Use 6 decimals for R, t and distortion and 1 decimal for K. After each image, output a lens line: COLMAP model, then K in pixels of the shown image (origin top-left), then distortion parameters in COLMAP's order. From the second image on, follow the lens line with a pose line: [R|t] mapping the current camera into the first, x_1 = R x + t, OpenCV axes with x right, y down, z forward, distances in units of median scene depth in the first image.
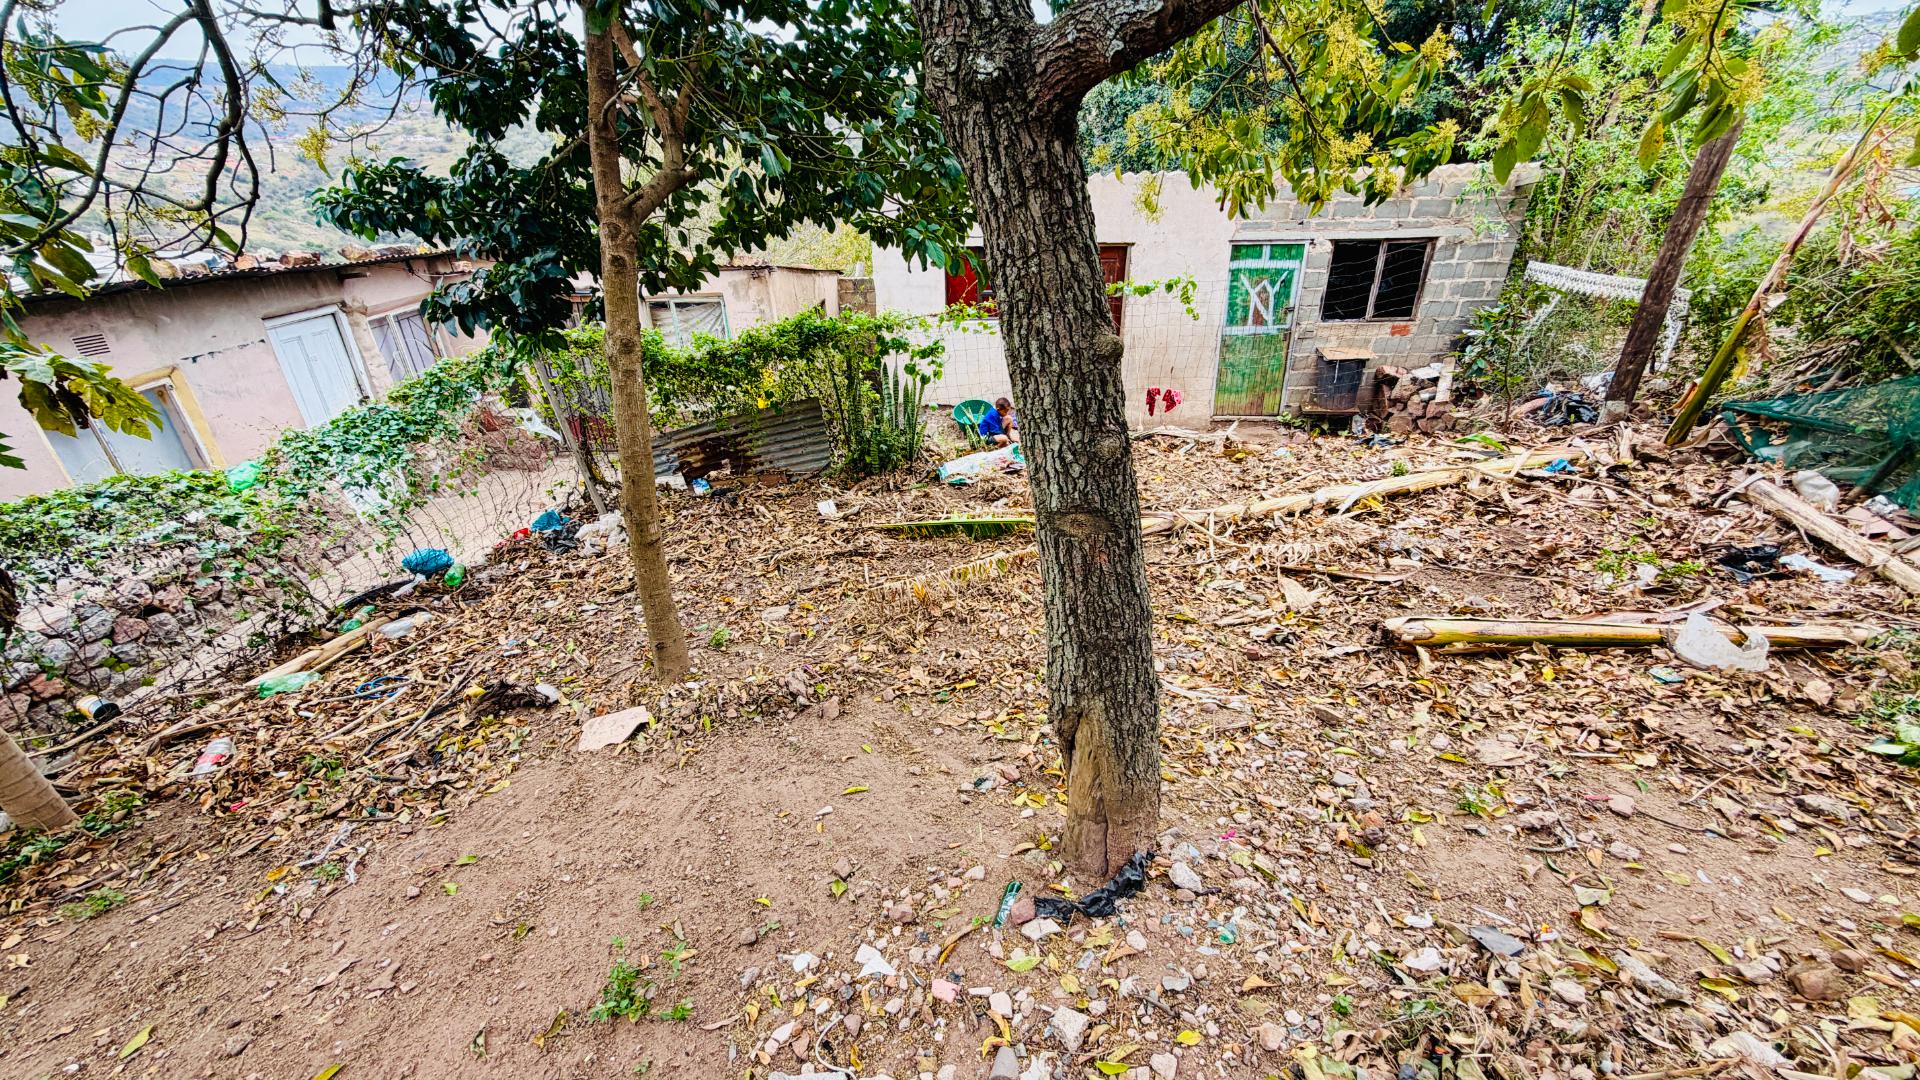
lens RADIAL K [[764.2, 0, 957.5], [0, 764.2, 539.3], [0, 0, 1]] dist [-0.000006, 0.000004]
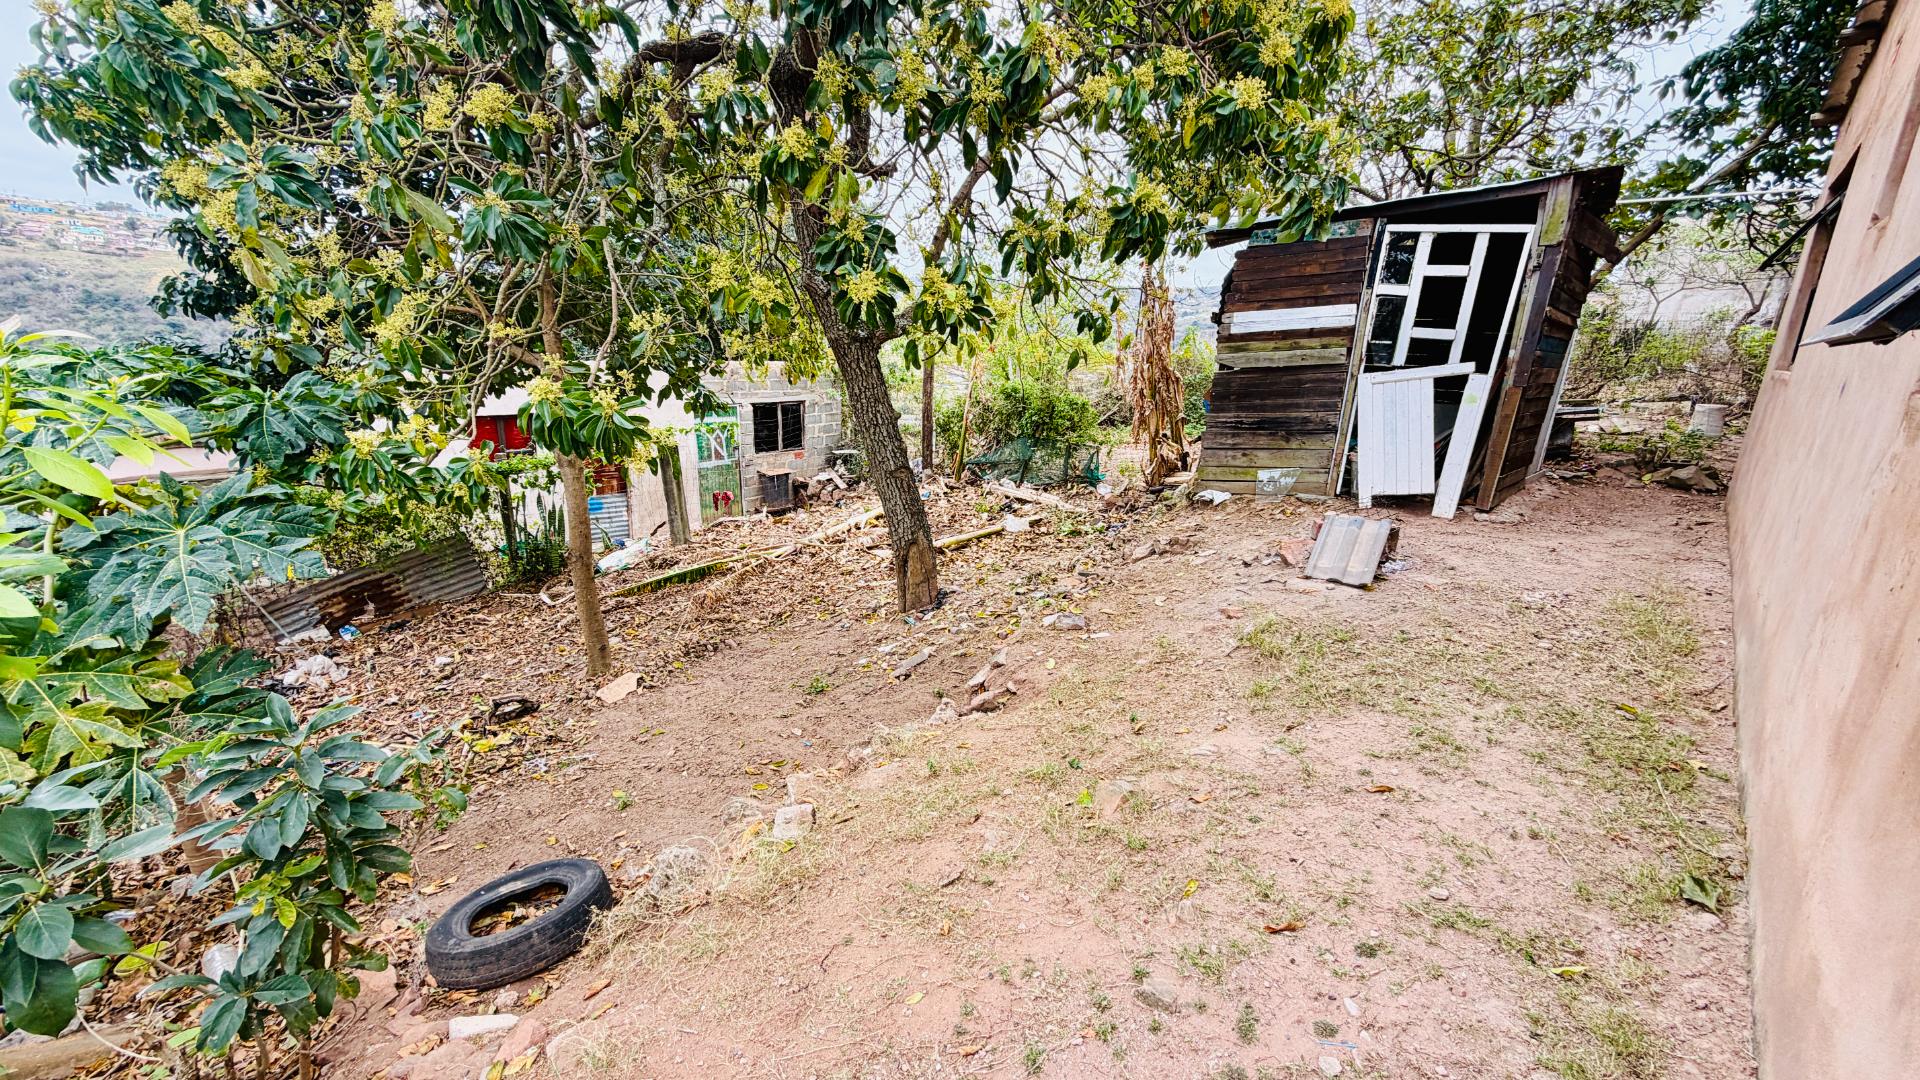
lens RADIAL K [[764.2, 0, 957.5], [0, 764.2, 539.3], [0, 0, 1]] dist [-0.000006, 0.000004]
pose [[0.631348, -0.152369, 0.760383, -0.482440], [0.310816, 0.948027, -0.068101, 0.114172], [-0.710488, 0.279335, 0.645894, -0.246215]]
